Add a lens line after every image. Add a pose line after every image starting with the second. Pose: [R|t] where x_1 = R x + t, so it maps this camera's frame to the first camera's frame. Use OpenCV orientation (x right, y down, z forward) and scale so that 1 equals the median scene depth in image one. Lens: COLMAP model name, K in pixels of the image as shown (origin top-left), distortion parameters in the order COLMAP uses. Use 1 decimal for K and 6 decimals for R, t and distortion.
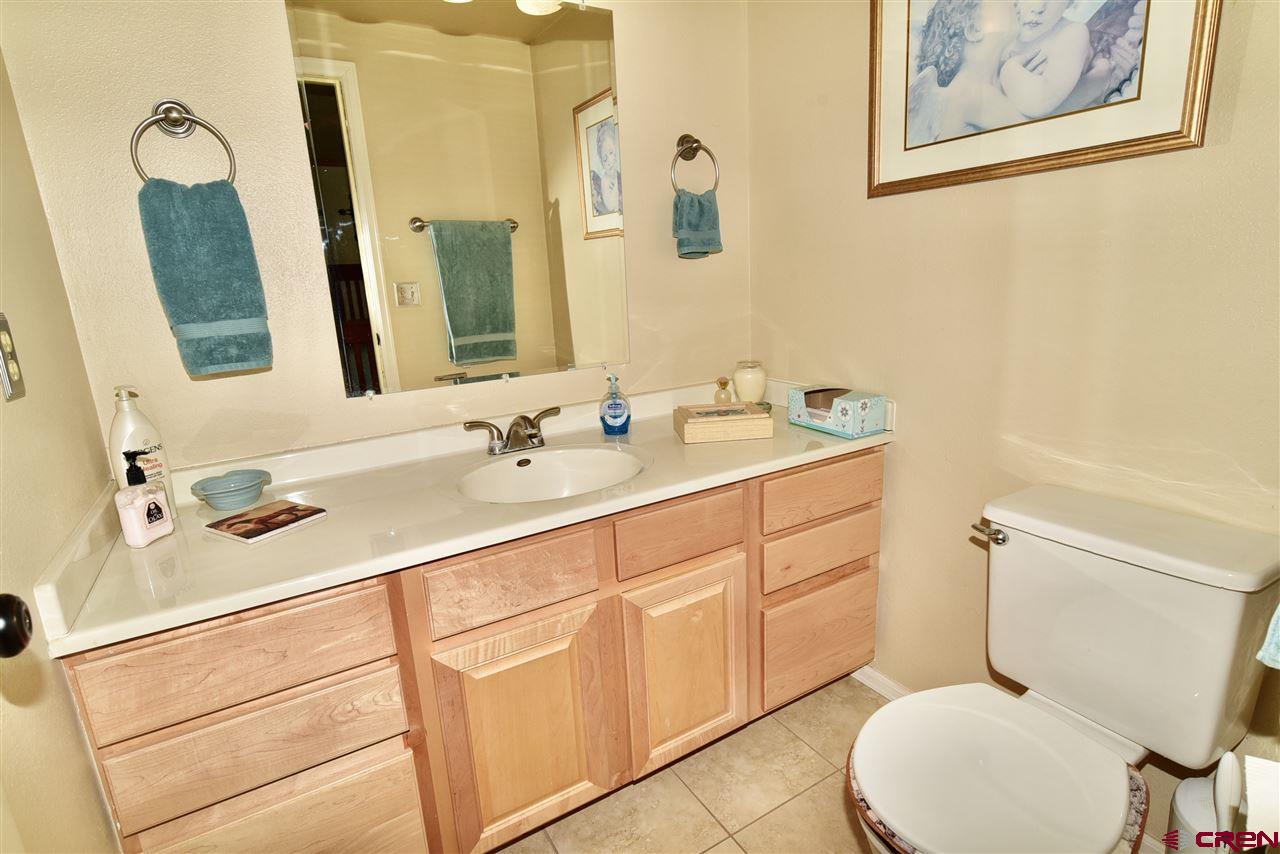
lens RADIAL K [[641.5, 0, 641.3], [0, 641.5, 426.2], [0, 0, 1]] dist [-0.010326, 0.004066]
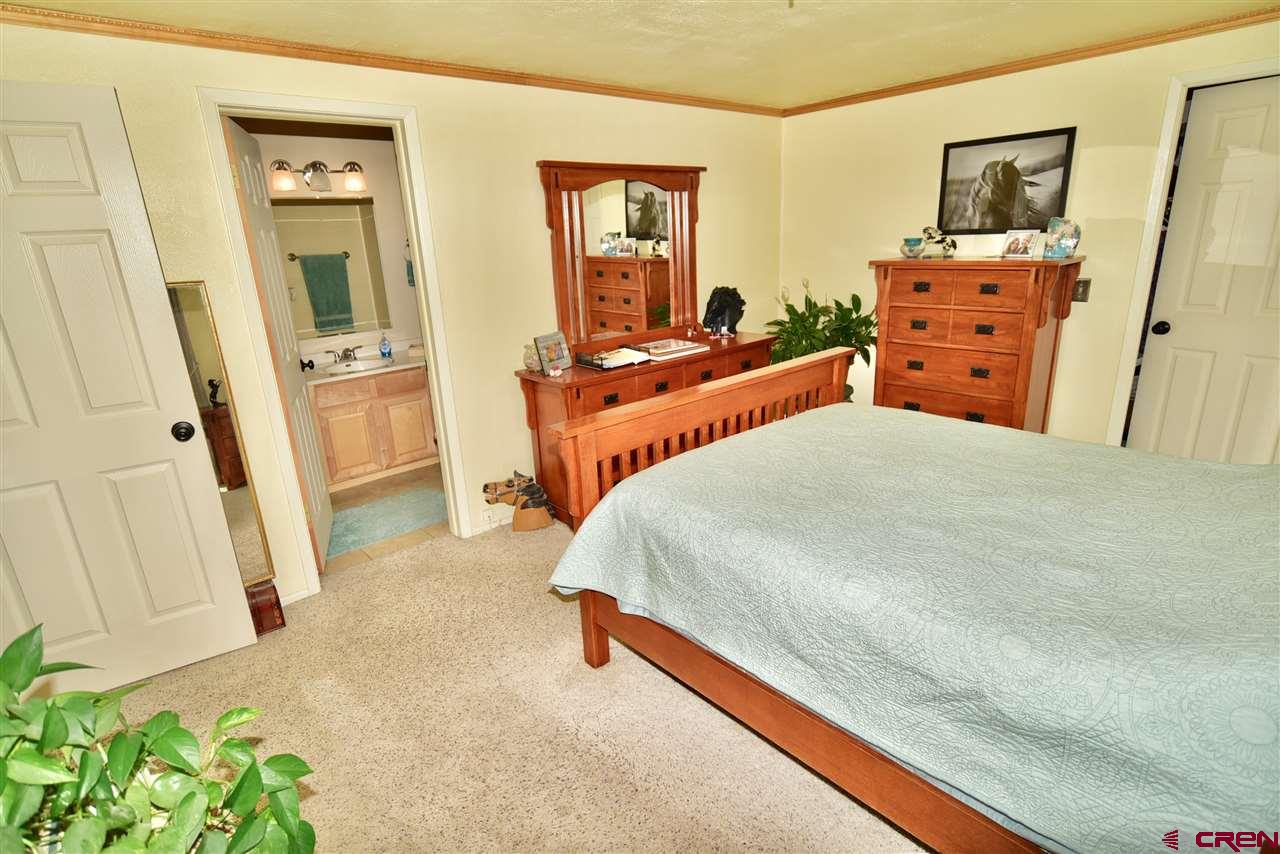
lens RADIAL K [[641.5, 0, 637.1], [0, 641.5, 428.0], [0, 0, 1]] dist [-0.010326, 0.004066]
pose [[0.982959, -0.041783, 0.179016, 0.353196], [0.032317, 0.997937, 0.055473, 0.141112], [-0.180964, -0.048742, 0.982281, -1.283012]]
